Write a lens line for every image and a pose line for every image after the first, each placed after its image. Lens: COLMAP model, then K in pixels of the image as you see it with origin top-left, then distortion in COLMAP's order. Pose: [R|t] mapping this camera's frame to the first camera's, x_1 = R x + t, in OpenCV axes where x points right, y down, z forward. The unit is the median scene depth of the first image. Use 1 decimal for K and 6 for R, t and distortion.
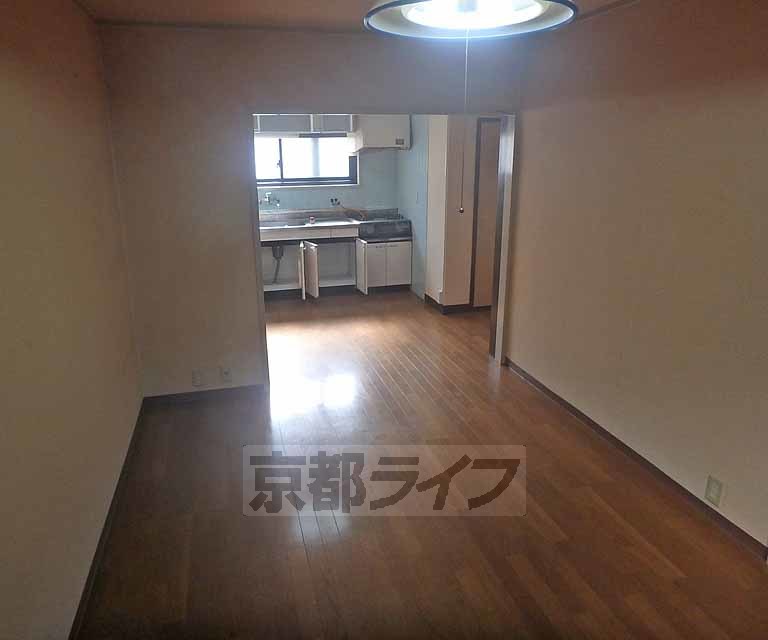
lens RADIAL K [[583.3, 0, 393.4], [0, 583.3, 320.4], [0, 0, 1]] dist [-0.008596, -0.004916]
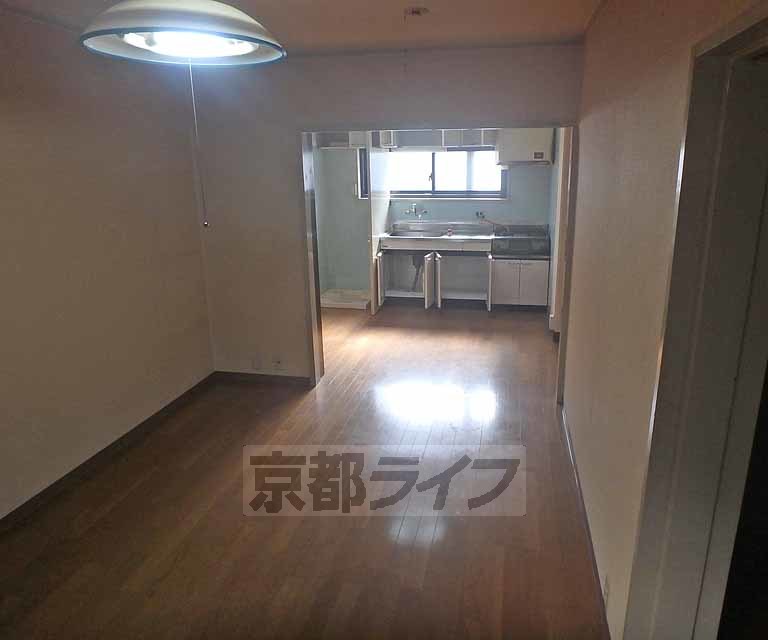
lens RADIAL K [[583.3, 0, 393.4], [0, 583.3, 320.4], [0, 0, 1]] dist [-0.008596, -0.004916]
pose [[0.887258, 0.122526, -0.444703, 0.242425], [-0.130741, 0.991340, 0.012288, -0.019258], [0.442357, 0.047239, 0.895594, 0.053953]]
